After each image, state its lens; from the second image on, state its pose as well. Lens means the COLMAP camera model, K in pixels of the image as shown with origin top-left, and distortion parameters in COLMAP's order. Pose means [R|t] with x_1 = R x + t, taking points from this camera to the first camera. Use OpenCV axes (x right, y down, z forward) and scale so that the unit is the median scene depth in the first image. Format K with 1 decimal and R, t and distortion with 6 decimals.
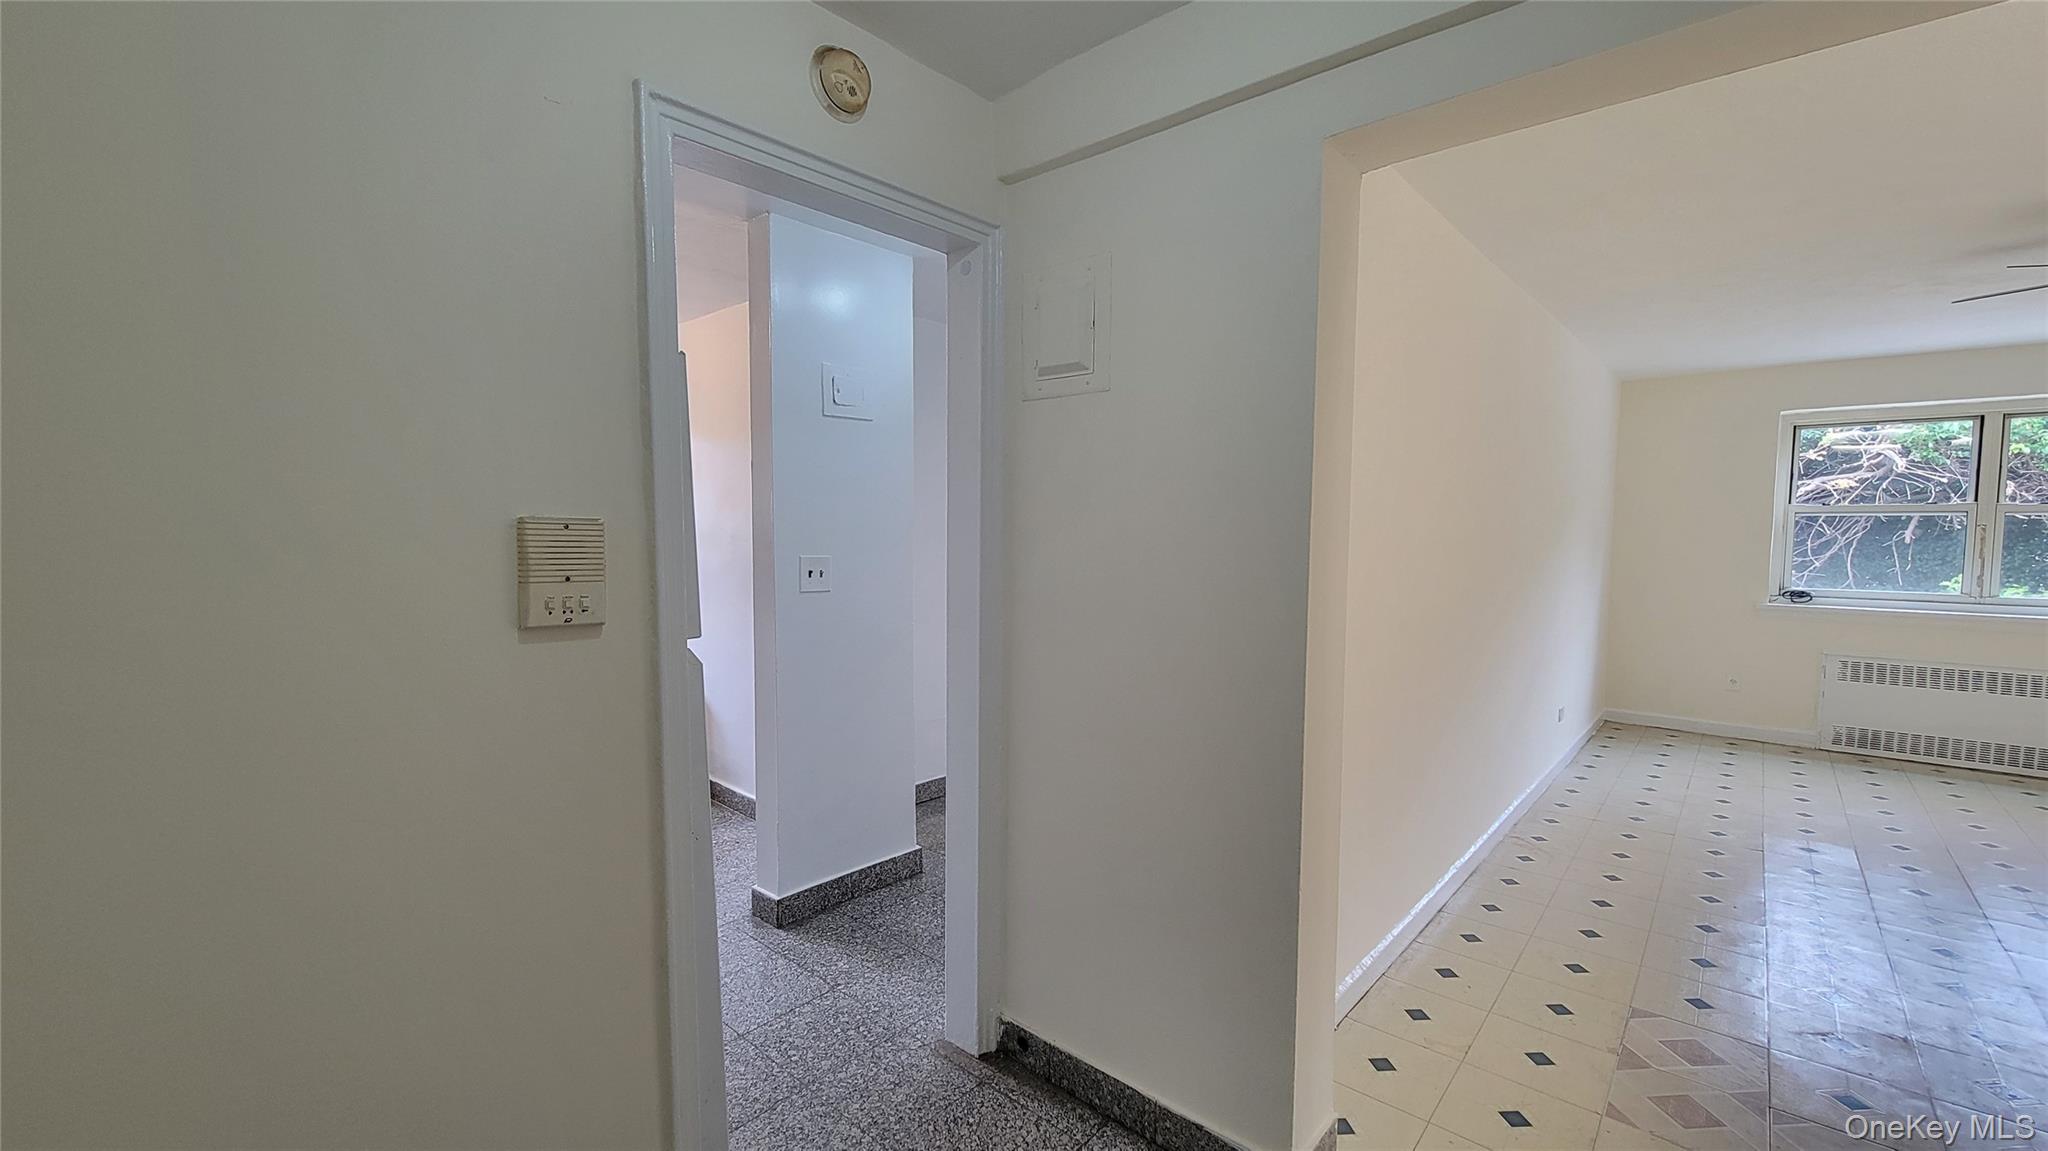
lens RADIAL K [[832.4, 0, 1015.6], [0, 832.4, 583.7], [0, 0, 1]] dist [0.002972, -0.004170]
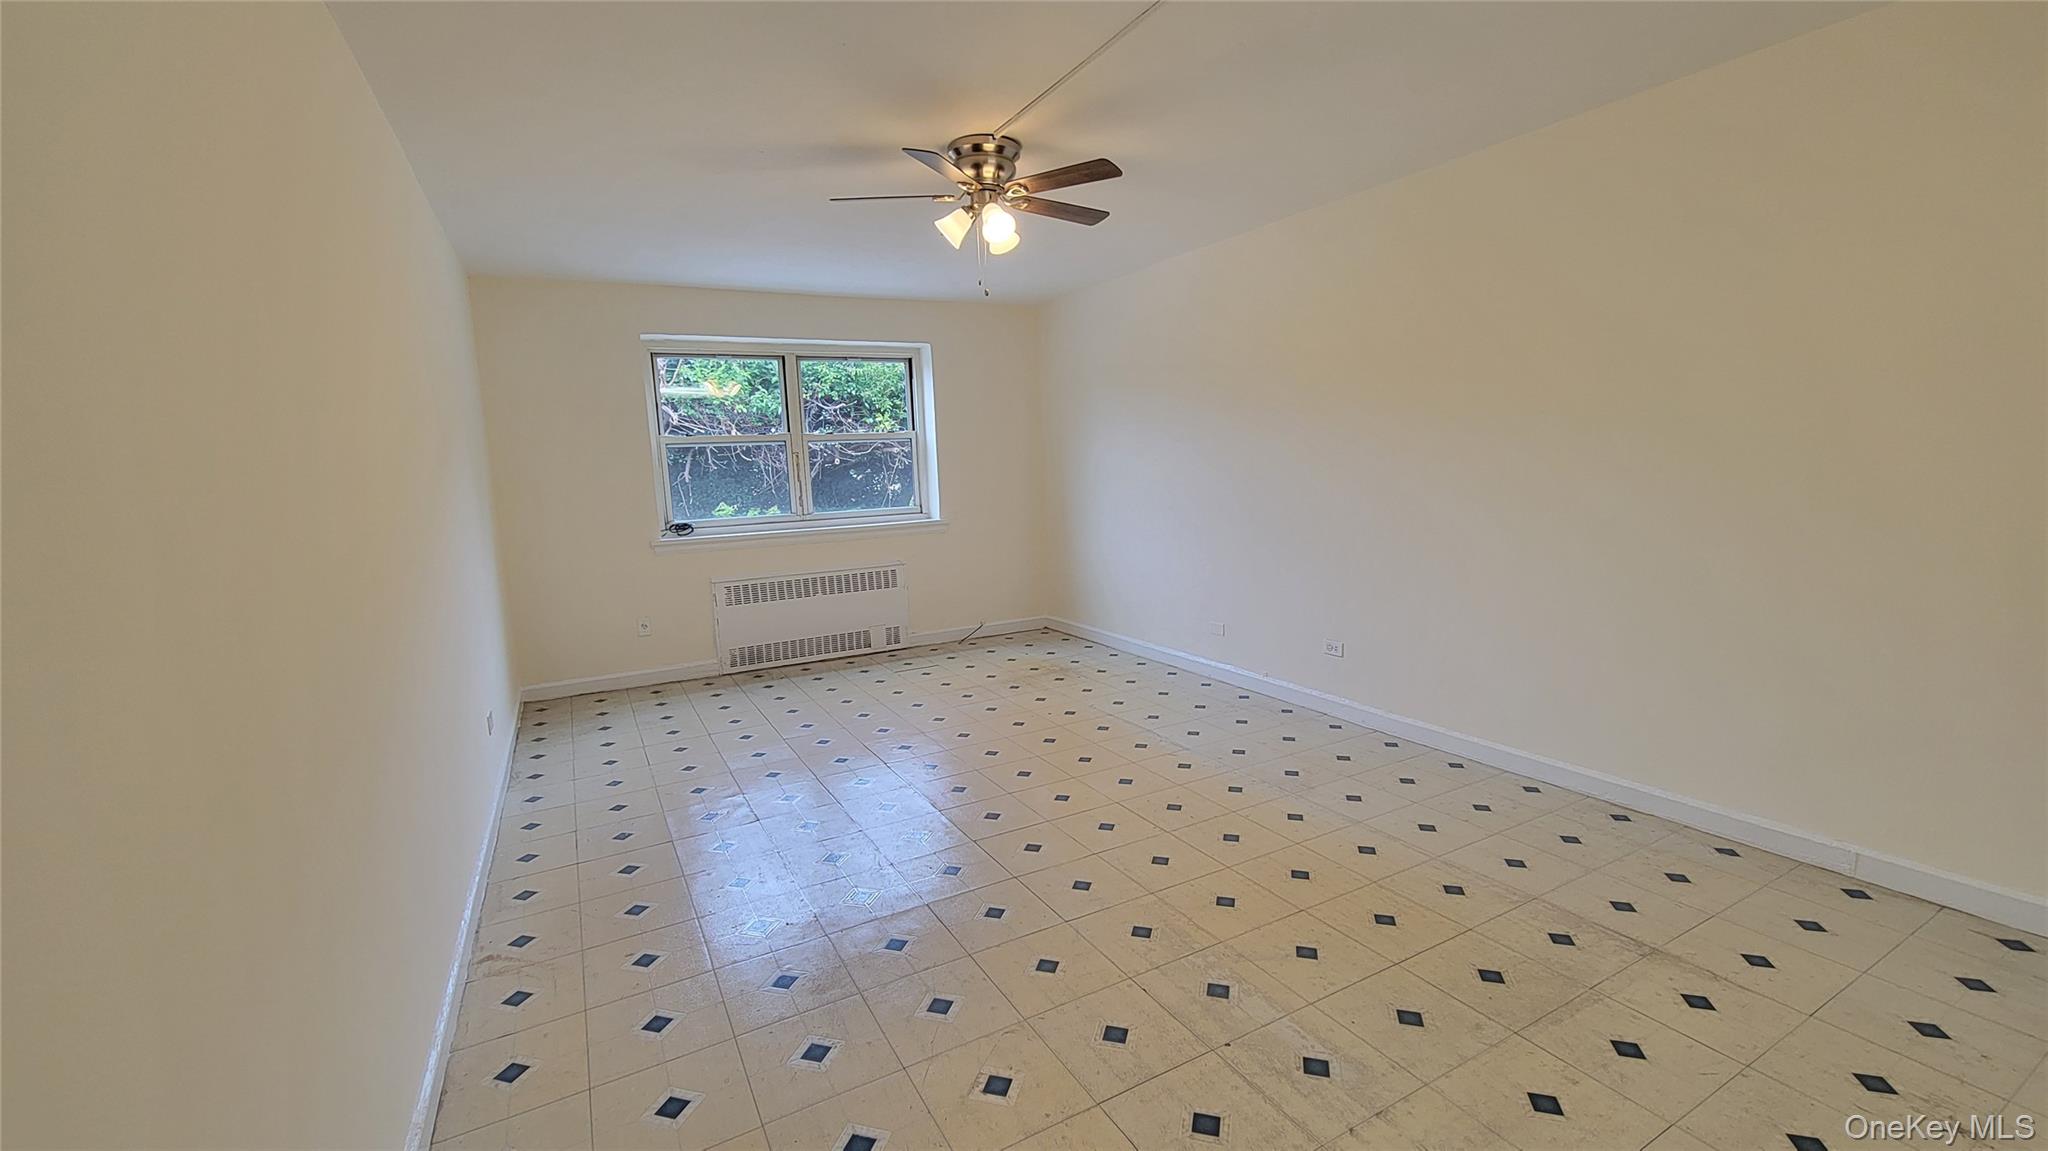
lens RADIAL K [[835.0, 0, 1015.9], [0, 835.0, 583.9], [0, 0, 1]] dist [0.000584, 0.000102]
pose [[0.338799, -0.151691, 0.928550, 0.149761], [0.106485, 0.986758, 0.122347, 0.000500], [-0.934814, 0.057426, 0.350465, 0.296301]]
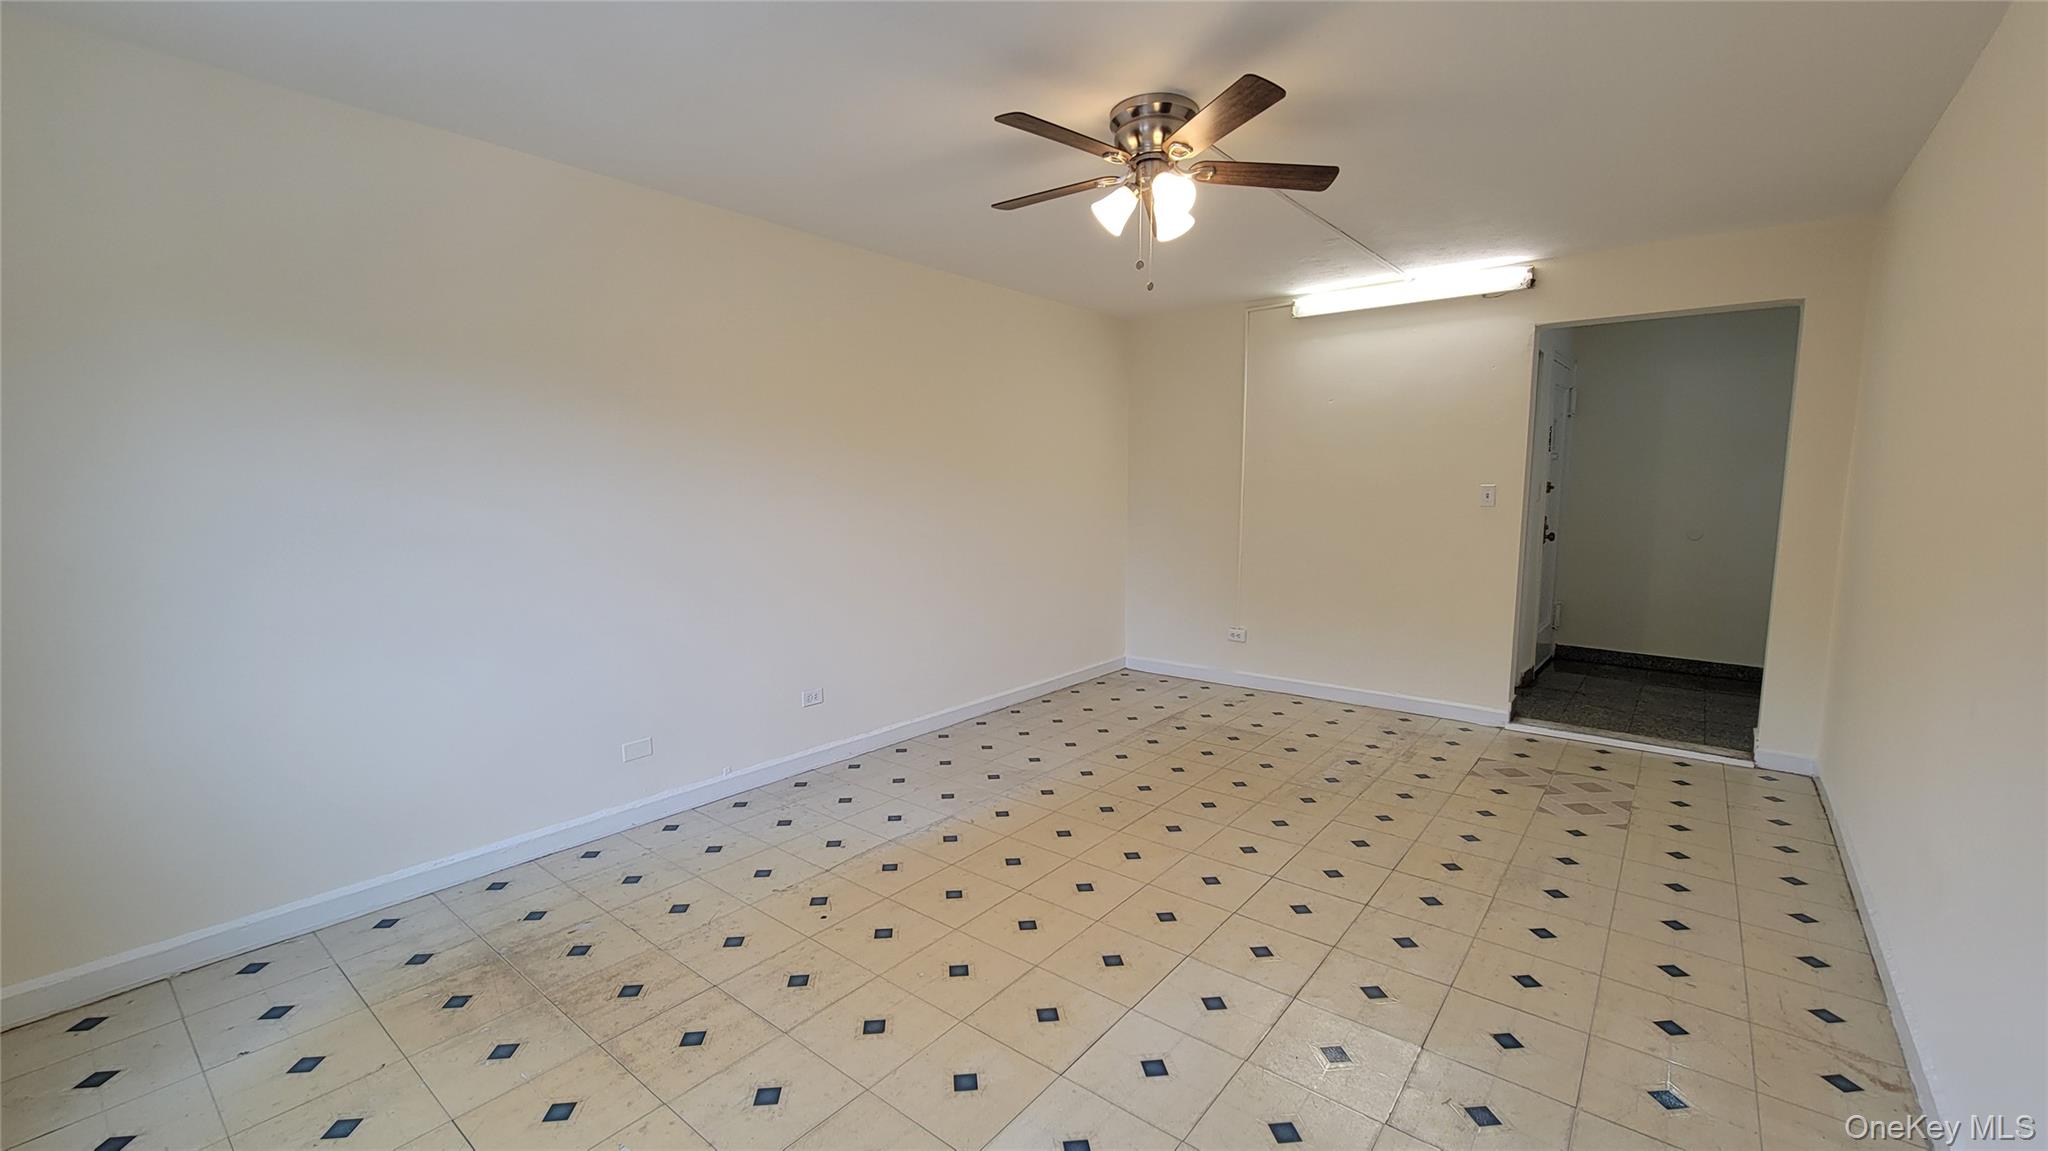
lens RADIAL K [[835.0, 0, 1015.9], [0, 835.0, 583.9], [0, 0, 1]] dist [0.000584, 0.000102]
pose [[-0.998683, 0.004744, -0.051088, 0.821479], [-0.005043, 0.981821, 0.189744, -0.053302], [0.051059, 0.189752, -0.980503, 1.011552]]
